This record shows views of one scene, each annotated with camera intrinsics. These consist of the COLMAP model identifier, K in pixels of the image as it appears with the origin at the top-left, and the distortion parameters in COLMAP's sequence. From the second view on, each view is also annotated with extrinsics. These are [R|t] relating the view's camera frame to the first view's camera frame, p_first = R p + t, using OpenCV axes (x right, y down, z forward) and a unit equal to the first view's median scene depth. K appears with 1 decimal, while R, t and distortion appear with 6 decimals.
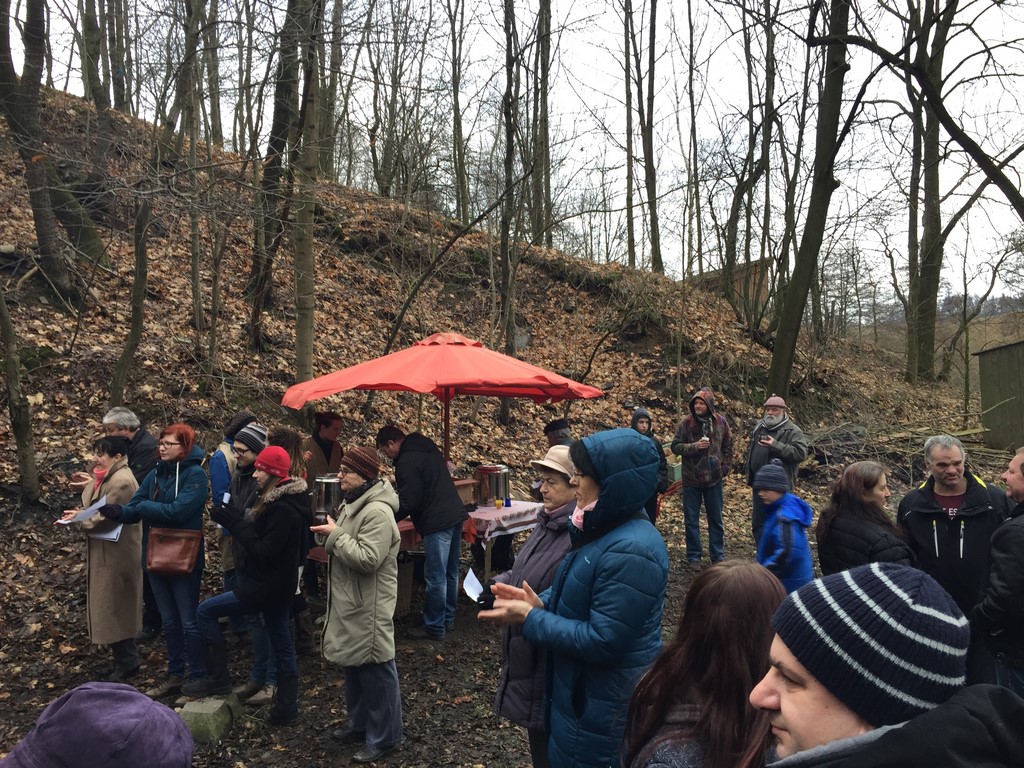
lens RADIAL K [[873.5, 0, 512.0], [0, 873.5, 384.0], [0, 0, 1]] dist [0.095373, -0.136623]
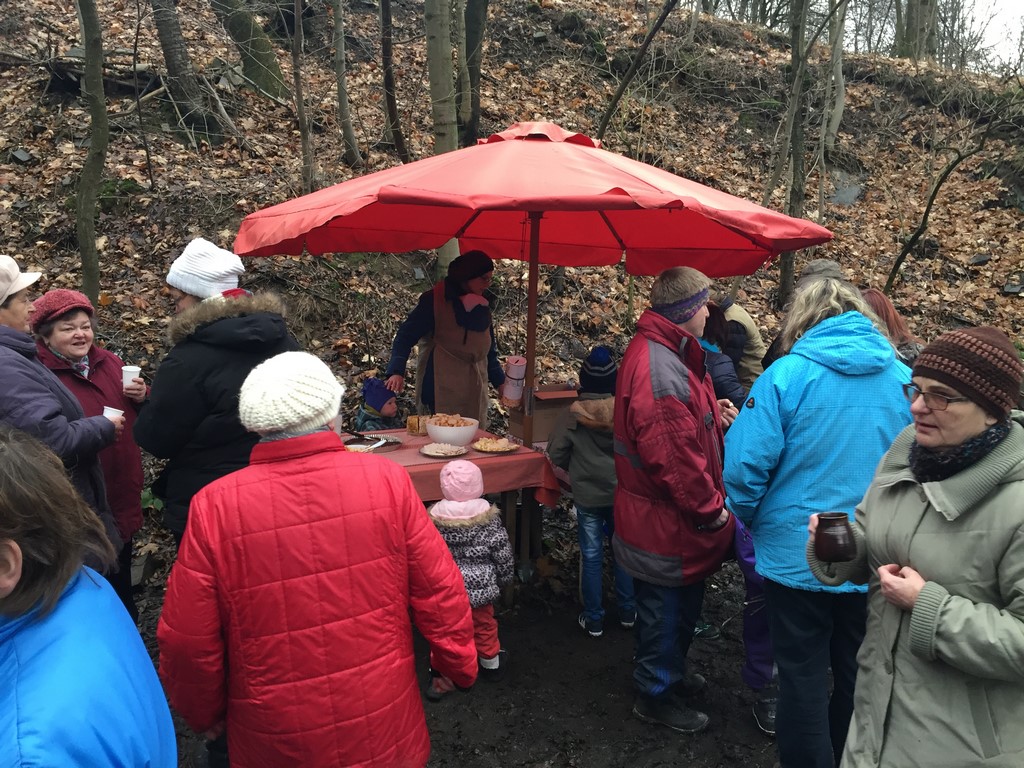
lens RADIAL K [[873.5, 0, 512.0], [0, 873.5, 384.0], [0, 0, 1]] dist [0.095373, -0.136623]
pose [[0.902979, 0.077591, -0.422621, 0.083876], [-0.024831, 0.991340, 0.128951, 0.017807], [0.428966, -0.105946, 0.897086, 0.256664]]
